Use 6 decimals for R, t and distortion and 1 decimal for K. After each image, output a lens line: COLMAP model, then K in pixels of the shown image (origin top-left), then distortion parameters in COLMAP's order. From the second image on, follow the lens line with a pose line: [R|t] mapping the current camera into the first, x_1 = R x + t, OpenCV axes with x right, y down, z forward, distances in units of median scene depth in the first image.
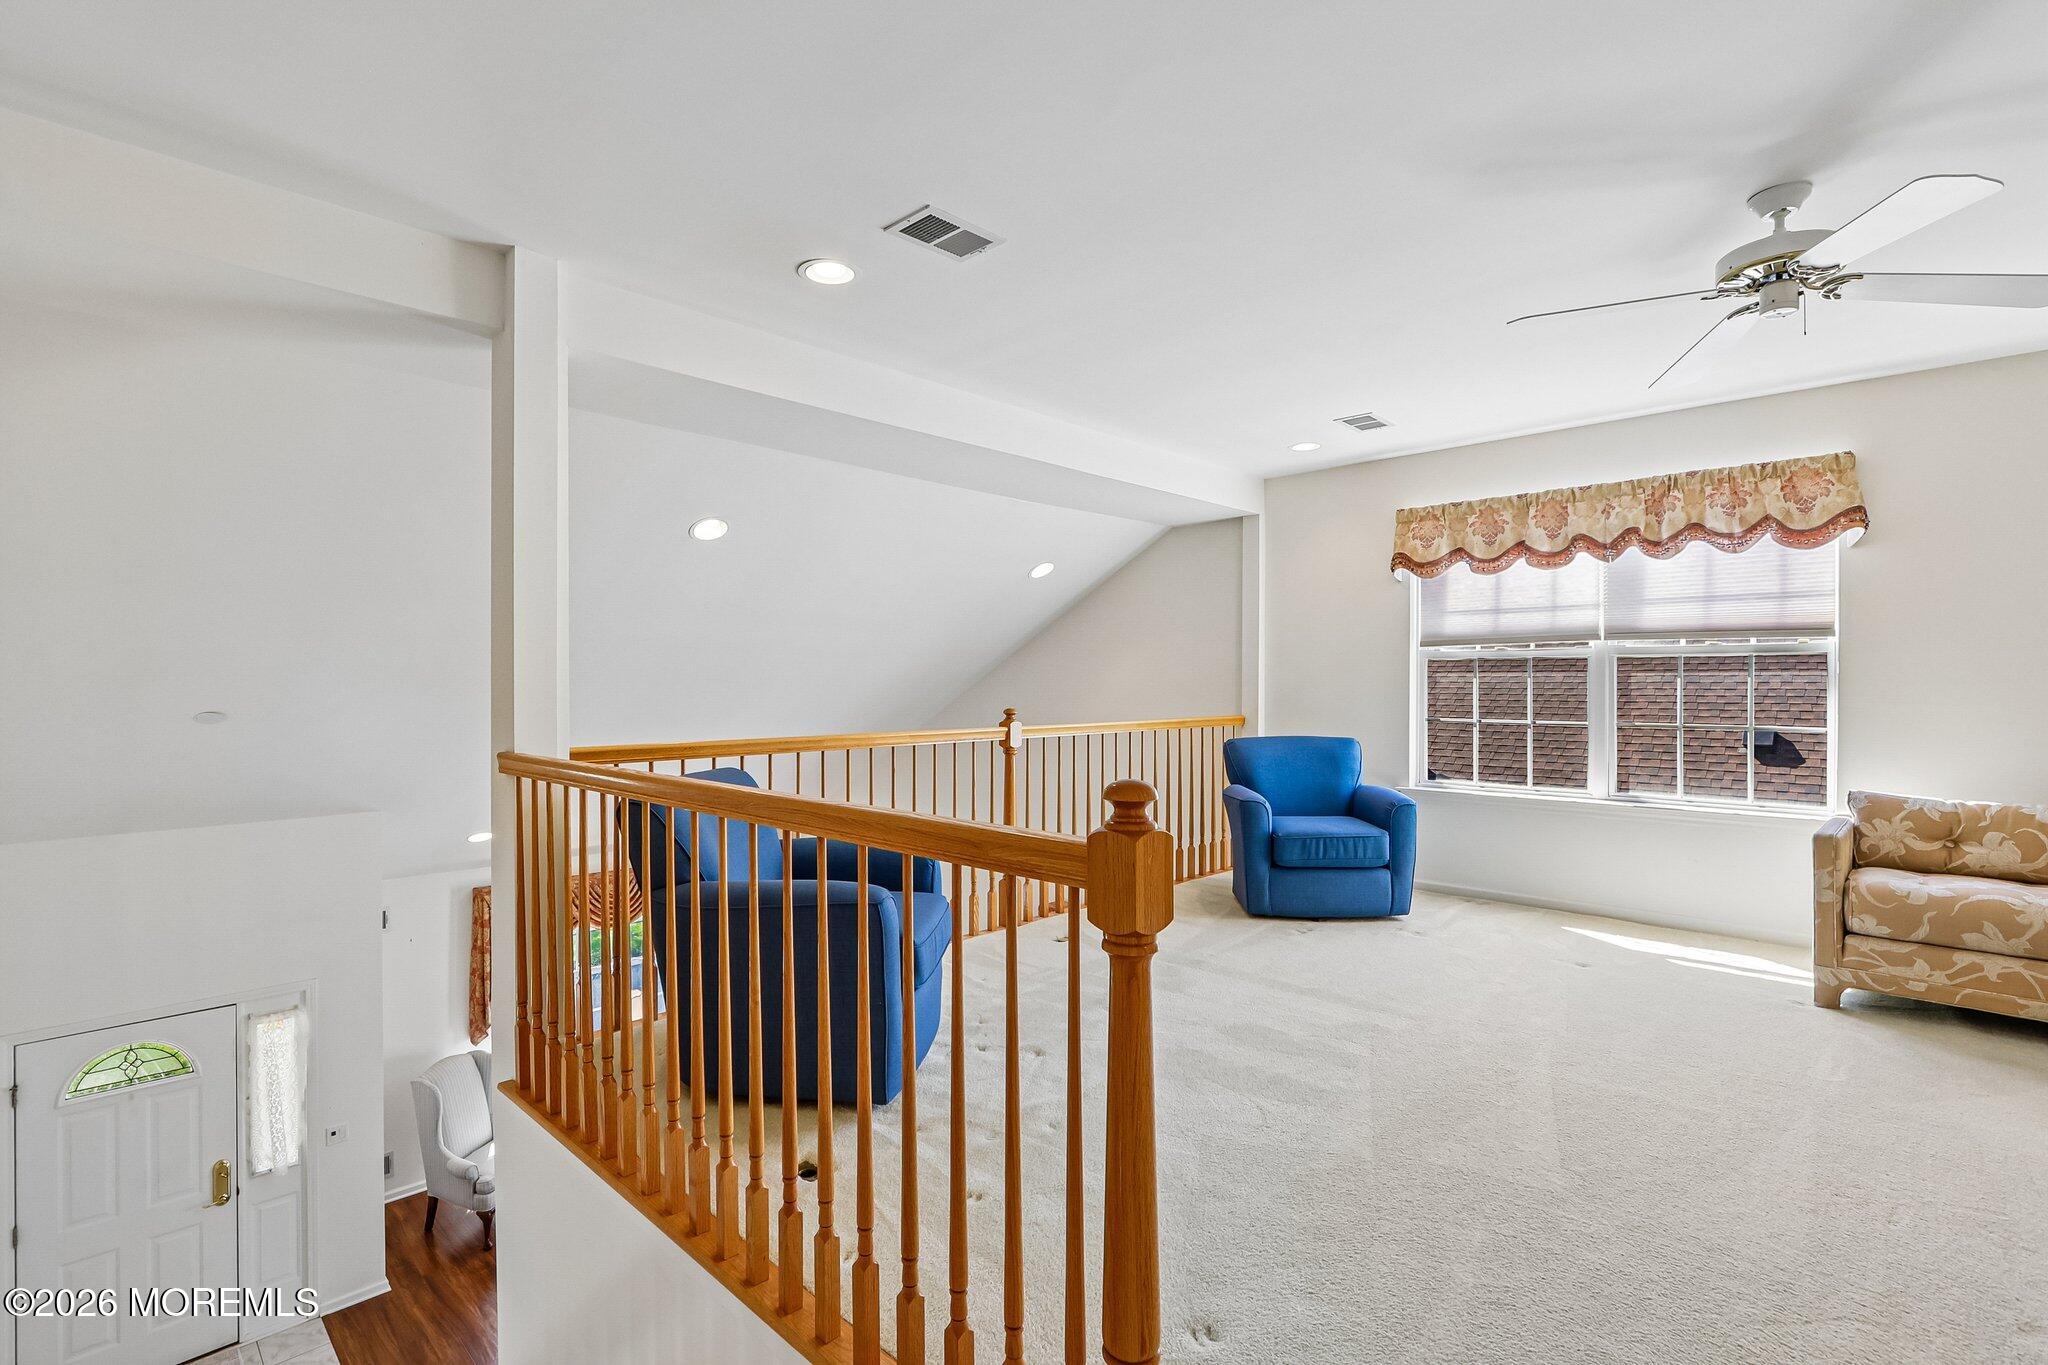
lens RADIAL K [[949.0, 0, 1037.9], [0, 949.0, 681.9], [0, 0, 1]] dist [-0.014443, 0.000686]
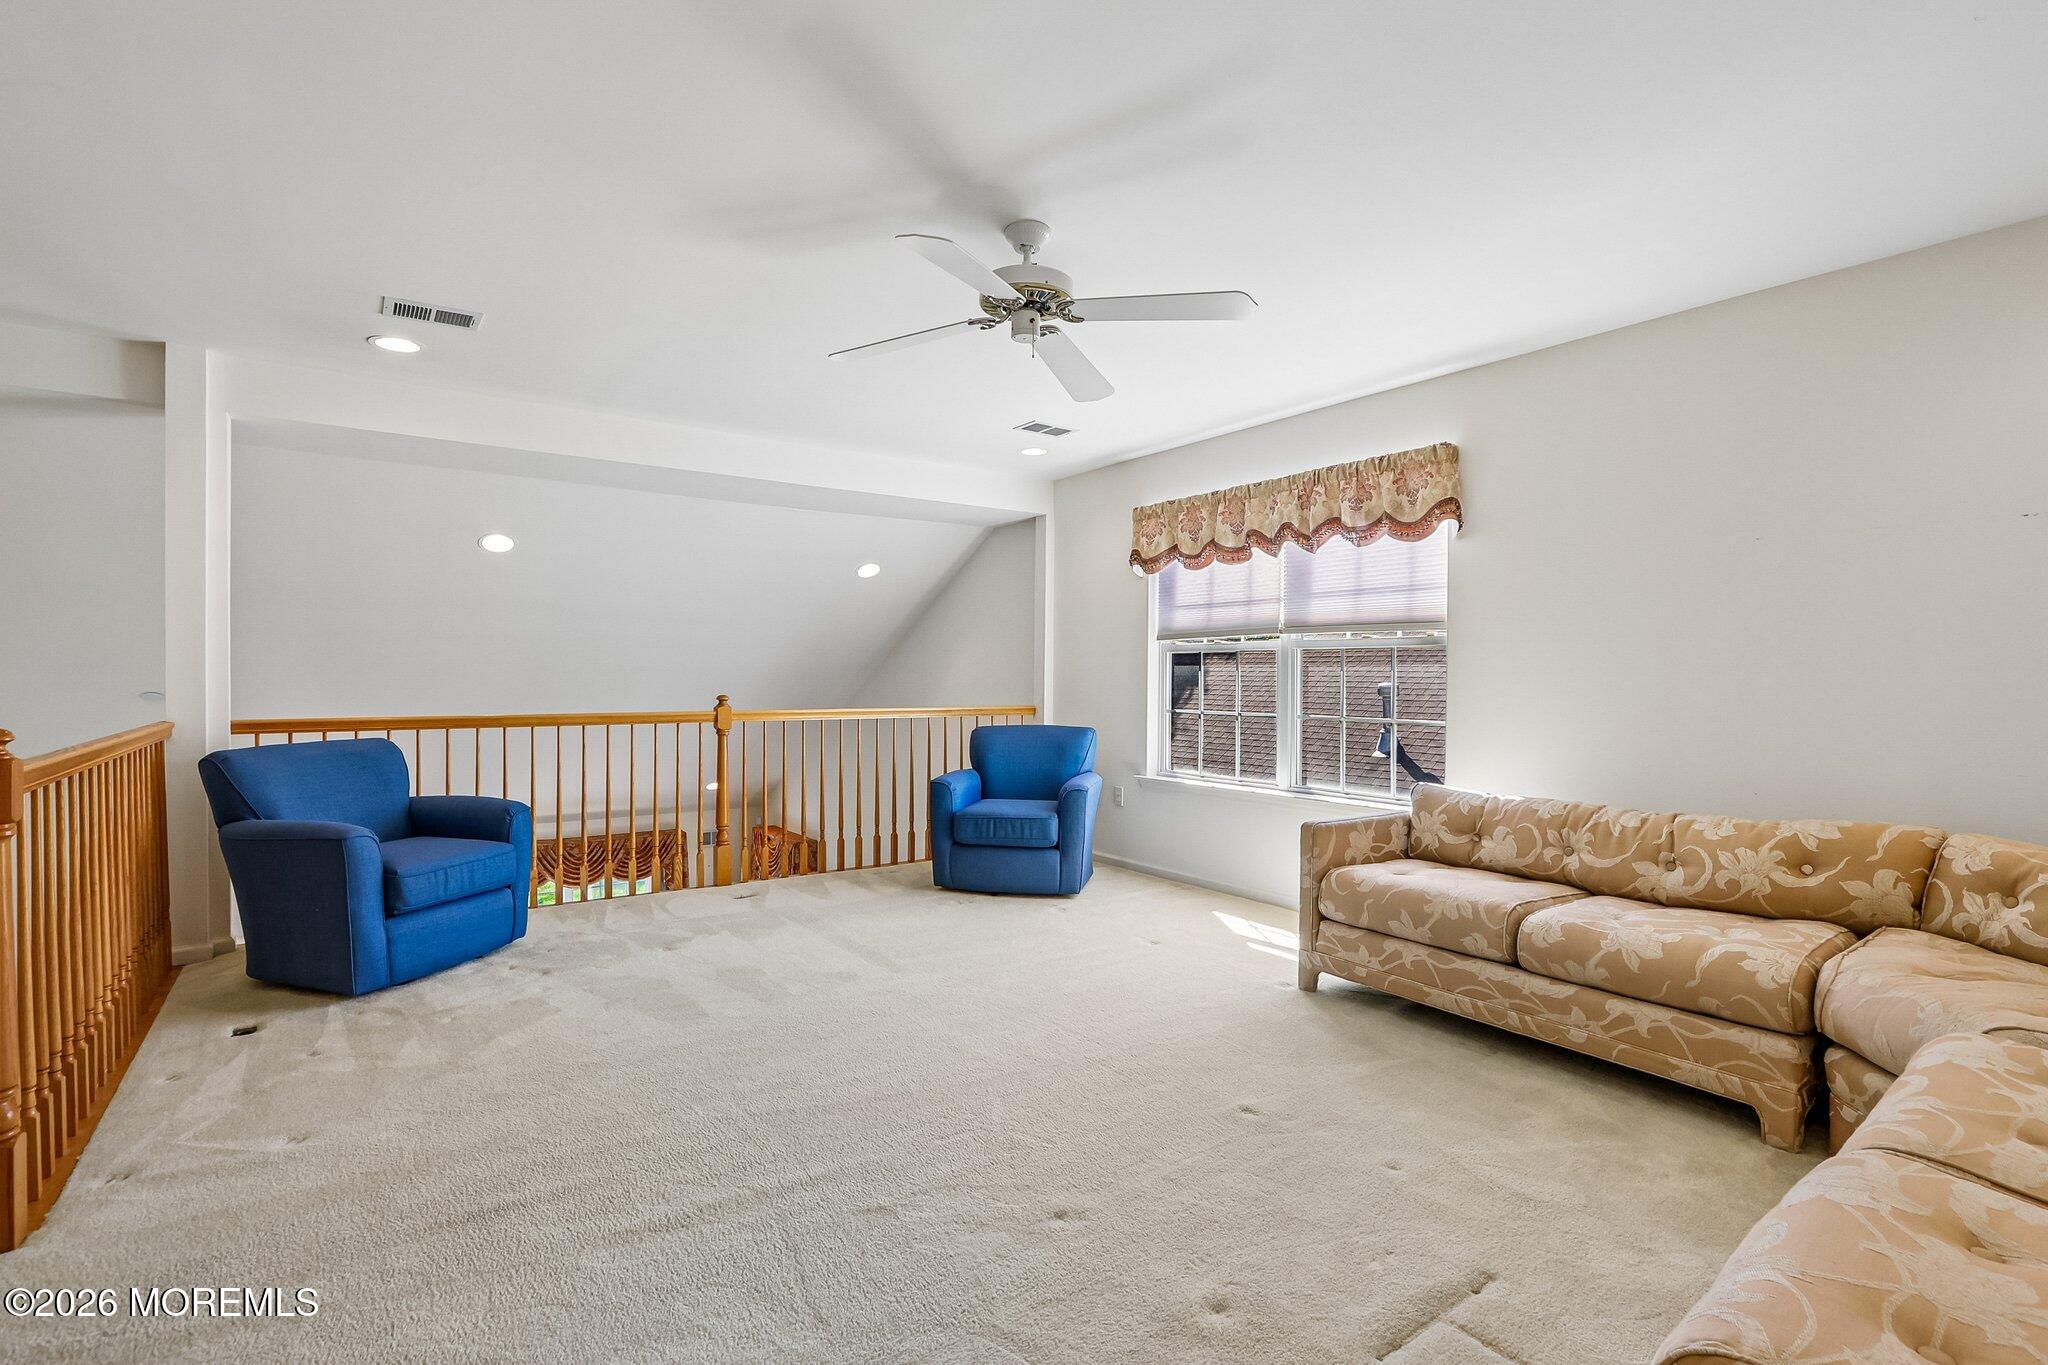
lens RADIAL K [[949.0, 0, 1021.6], [0, 949.0, 689.1], [0, 0, 1]] dist [-0.014443, 0.000686]
pose [[0.984106, 0.006383, -0.177467, 0.541709], [-0.003822, 0.999884, 0.014768, 0.001472], [0.177540, -0.013855, 0.984016, -0.058309]]
